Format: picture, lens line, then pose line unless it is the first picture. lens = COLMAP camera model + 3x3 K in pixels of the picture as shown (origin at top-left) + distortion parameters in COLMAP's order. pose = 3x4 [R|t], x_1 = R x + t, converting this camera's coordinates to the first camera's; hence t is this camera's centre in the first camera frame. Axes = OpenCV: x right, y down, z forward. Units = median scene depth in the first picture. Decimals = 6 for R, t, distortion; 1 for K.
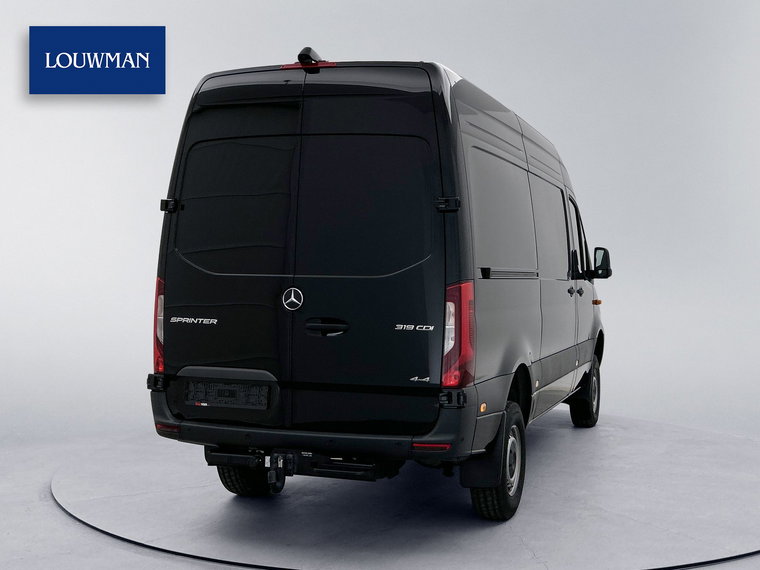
lens RADIAL K [[577.5, 0, 362.4], [0, 577.5, 289.2], [0, 0, 1]] dist [0.059639, 0.010419]
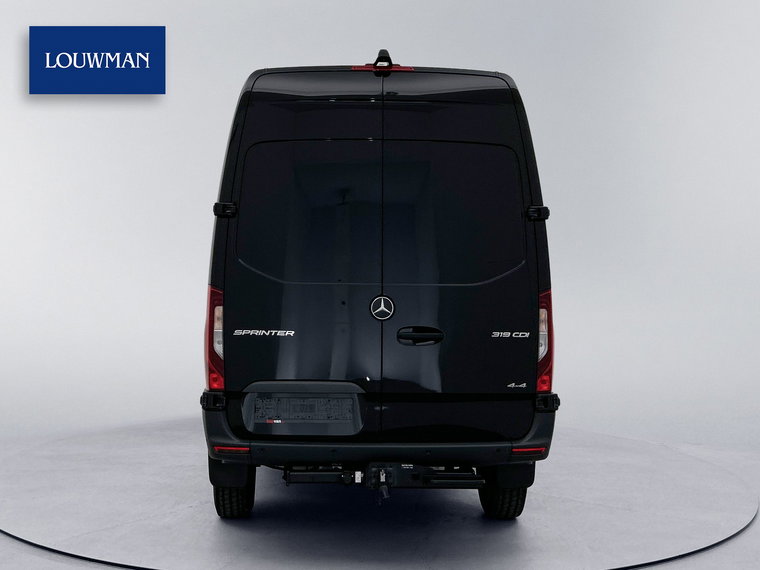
lens RADIAL K [[577.5, 0, 372.0], [0, 577.5, 299.0], [0, 0, 1]] dist [0.059639, 0.010419]
pose [[0.979411, -0.011713, 0.201535, -0.333074], [0.011011, 0.999929, 0.004607, -0.003040], [-0.201574, -0.002293, 0.979471, 0.051239]]
